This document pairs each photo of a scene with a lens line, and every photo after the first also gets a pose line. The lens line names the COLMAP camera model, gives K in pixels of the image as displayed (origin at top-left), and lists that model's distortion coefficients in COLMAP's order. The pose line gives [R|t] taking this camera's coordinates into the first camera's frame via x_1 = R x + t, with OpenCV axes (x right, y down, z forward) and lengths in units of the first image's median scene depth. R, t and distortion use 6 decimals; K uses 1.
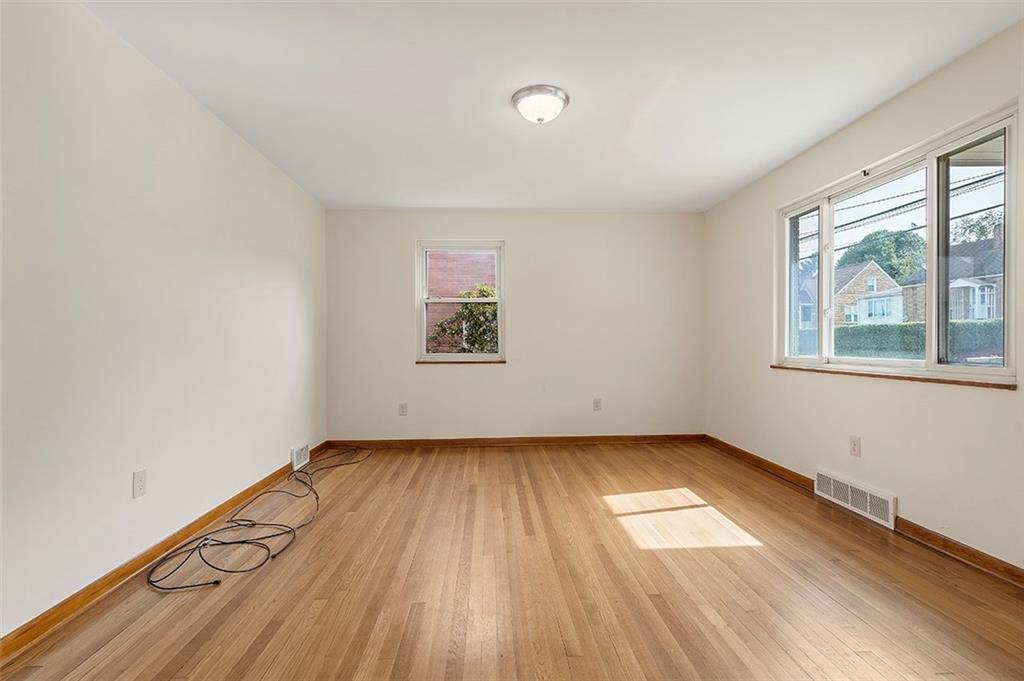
lens RADIAL K [[470.3, 0, 515.1], [0, 470.3, 345.9], [0, 0, 1]] dist [-0.002278, 0.001818]
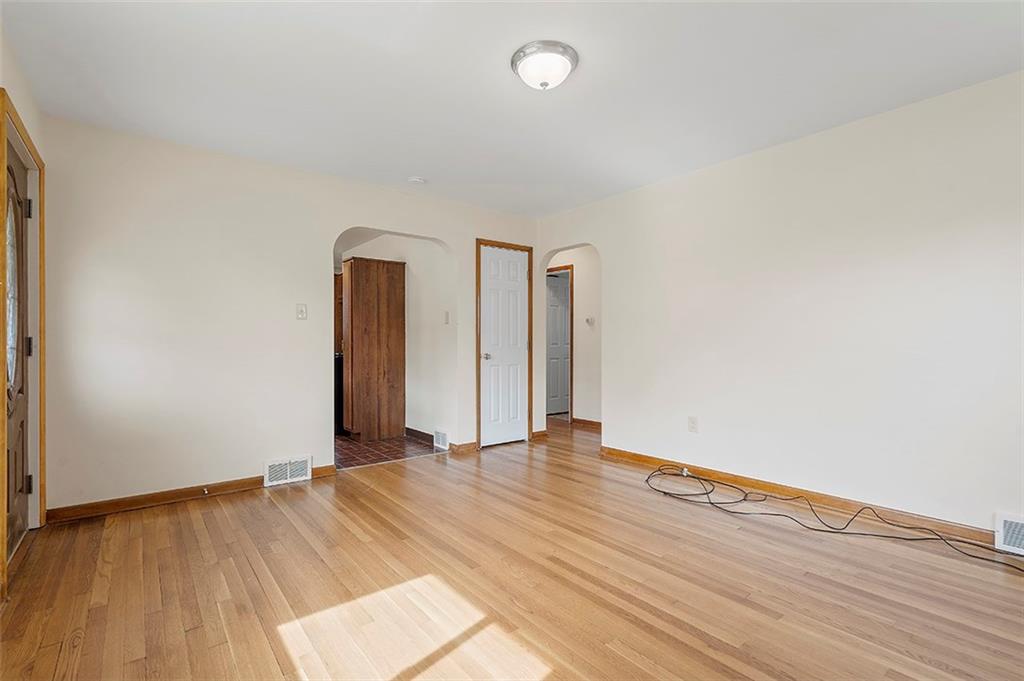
lens RADIAL K [[470.3, 0, 511.9], [0, 470.3, 345.1], [0, 0, 1]] dist [-0.002278, 0.001818]
pose [[-0.815029, 0.009054, -0.579349, 0.522688], [0.002679, 0.999926, 0.011857, -0.013366], [0.579413, 0.008112, -0.814994, 1.449503]]
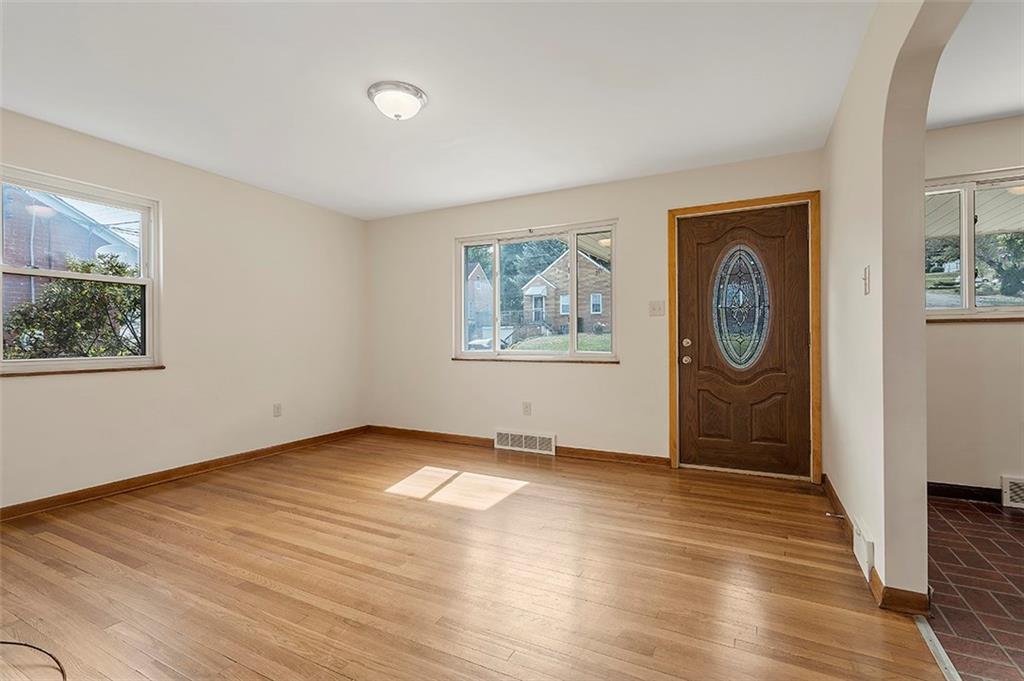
lens RADIAL K [[470.3, 0, 512.4], [0, 470.3, 340.8], [0, 0, 1]] dist [-0.002278, 0.001818]
pose [[0.510390, -0.000737, 0.859943, -0.588963], [0.007827, 0.999962, -0.003788, -0.000633], [-0.859908, 0.008664, 0.510376, 0.250682]]
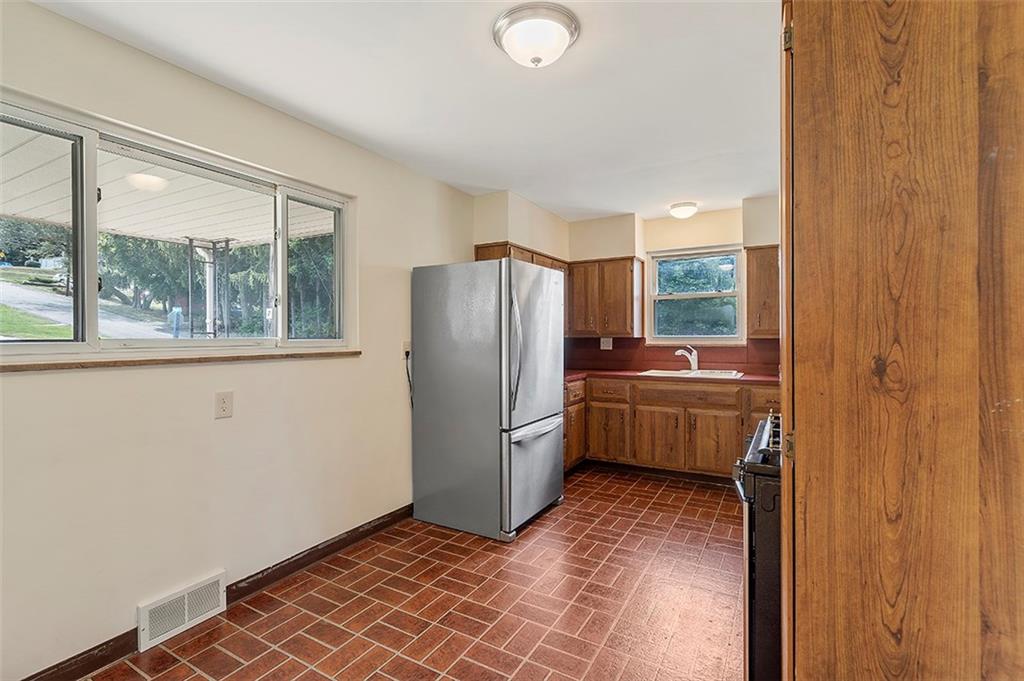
lens RADIAL K [[470.3, 0, 515.7], [0, 470.3, 338.0], [0, 0, 1]] dist [-0.002278, 0.001818]
pose [[-0.840010, 0.002712, 0.542564, 0.003497], [0.009683, 0.999903, 0.009993, -0.072408], [-0.542485, 0.013648, -0.839955, 0.125814]]
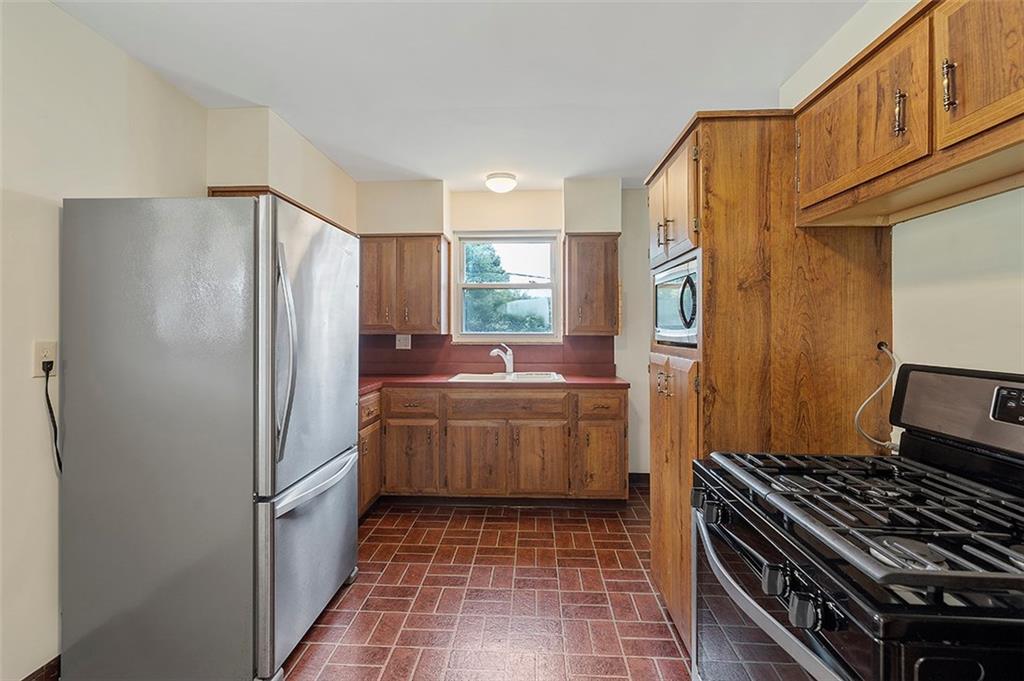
lens RADIAL K [[470.3, 0, 503.2], [0, 470.3, 330.2], [0, 0, 1]] dist [-0.002278, 0.001818]
pose [[-0.993551, 0.001952, 0.113368, 0.198883], [0.002552, 0.999983, 0.005152, -0.071623], [-0.113356, 0.005408, -0.993540, -0.148554]]
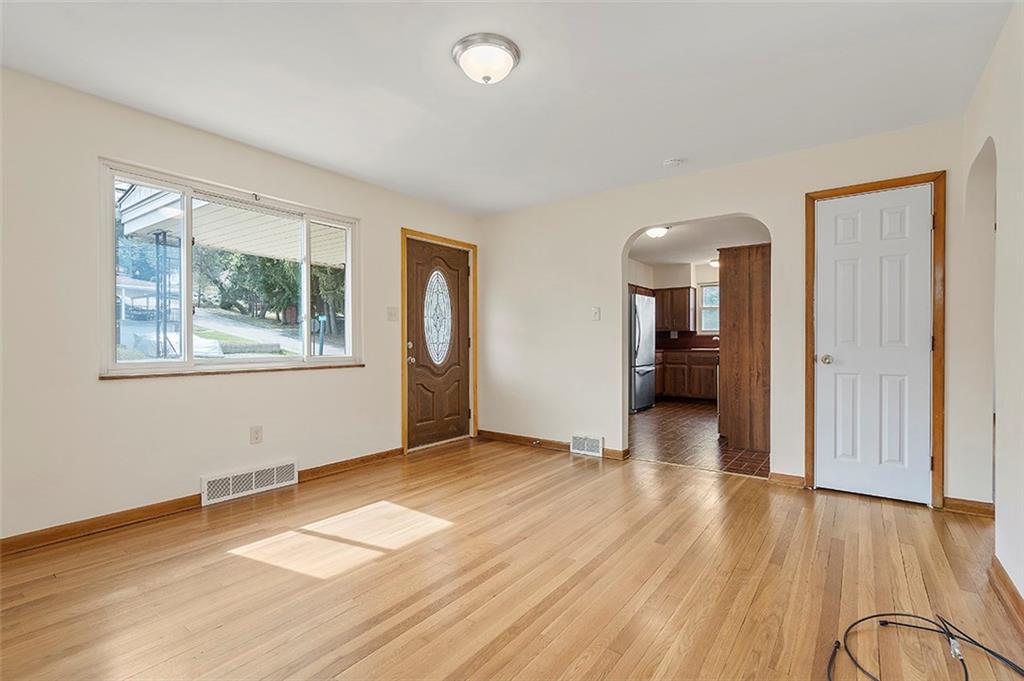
lens RADIAL K [[470.3, 0, 512.6], [0, 470.3, 345.3], [0, 0, 1]] dist [-0.002278, 0.001818]
pose [[-0.767410, 0.001591, 0.641155, -0.457309], [0.009727, 0.999911, 0.009160, -0.006215], [-0.641083, 0.013266, -0.767357, 1.414937]]
